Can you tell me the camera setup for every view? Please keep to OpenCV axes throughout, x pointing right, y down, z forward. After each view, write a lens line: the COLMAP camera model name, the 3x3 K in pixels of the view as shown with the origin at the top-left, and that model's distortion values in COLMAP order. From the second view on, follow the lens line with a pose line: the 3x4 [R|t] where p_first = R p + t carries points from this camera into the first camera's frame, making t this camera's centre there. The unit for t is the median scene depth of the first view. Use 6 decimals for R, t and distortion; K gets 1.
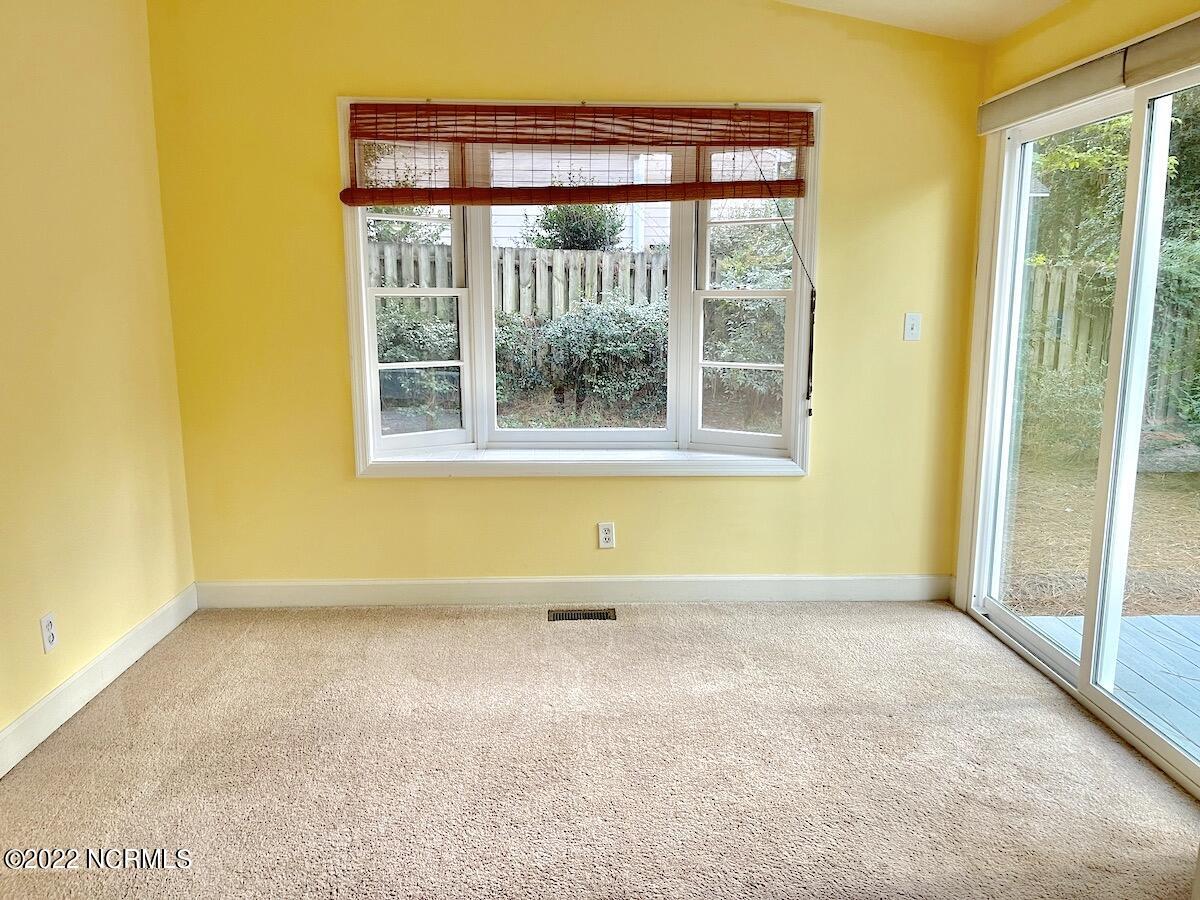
lens RADIAL K [[899.6, 0, 606.5], [0, 899.6, 455.7], [0, 0, 1]] dist [0.041910, -0.004488]
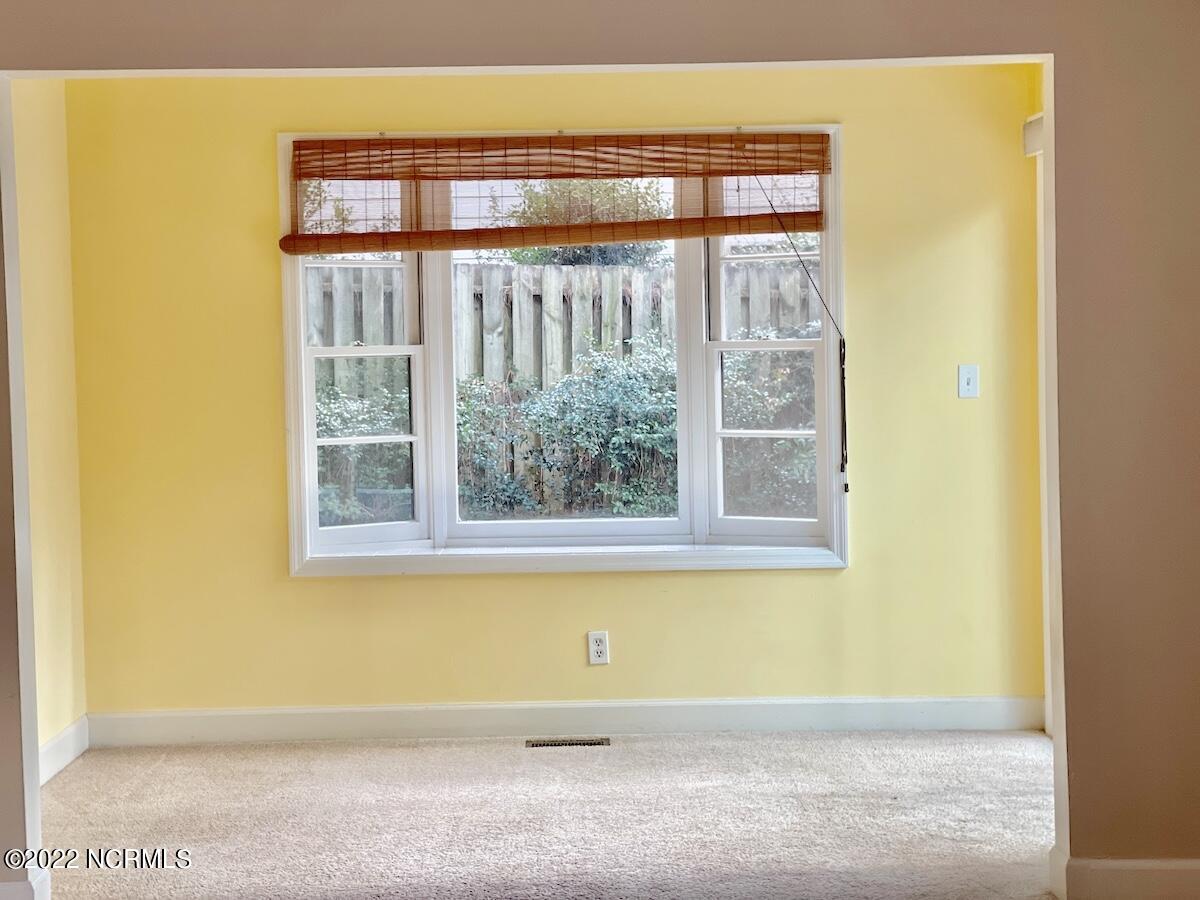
lens RADIAL K [[2232.7, 0, 600.0], [0, 2232.7, 450.0], [0, 0, 1]] dist [0.110759, 0.169783]
pose [[0.998976, -0.019066, -0.041024, 0.082757], [0.013753, 0.991923, -0.126092, 0.158548], [0.043097, 0.125399, 0.991170, -0.944968]]
